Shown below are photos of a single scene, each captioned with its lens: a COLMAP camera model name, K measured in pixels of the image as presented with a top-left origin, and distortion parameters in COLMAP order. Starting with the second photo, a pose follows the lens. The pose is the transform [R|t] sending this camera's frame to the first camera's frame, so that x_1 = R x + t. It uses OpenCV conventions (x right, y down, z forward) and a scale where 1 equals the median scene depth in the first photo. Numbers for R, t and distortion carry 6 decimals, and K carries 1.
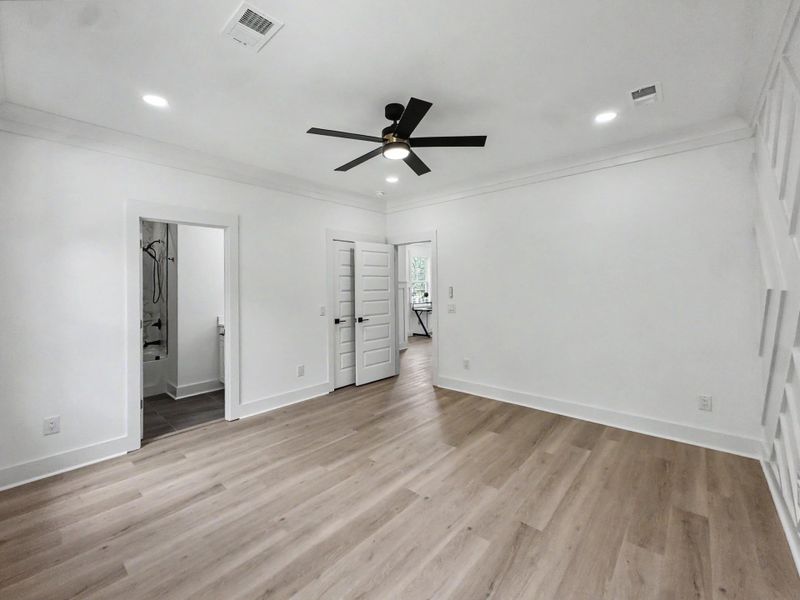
lens RADIAL K [[335.7, 0, 400.9], [0, 335.7, 278.1], [0, 0, 1]] dist [-0.000266, 0.000074]
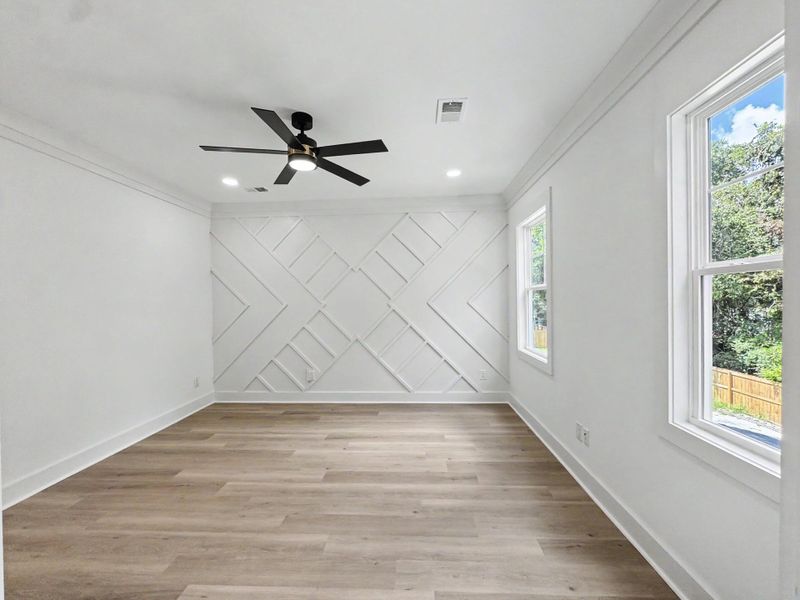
lens RADIAL K [[324.3, 0, 400.0], [0, 324.3, 300.0], [0, 0, 1]] dist [-0.000852, 0.000190]
pose [[-0.615288, 0.019863, 0.788052, -0.928810], [0.004967, 0.999760, -0.021321, 0.047731], [-0.788287, -0.009204, -0.615239, 1.352949]]
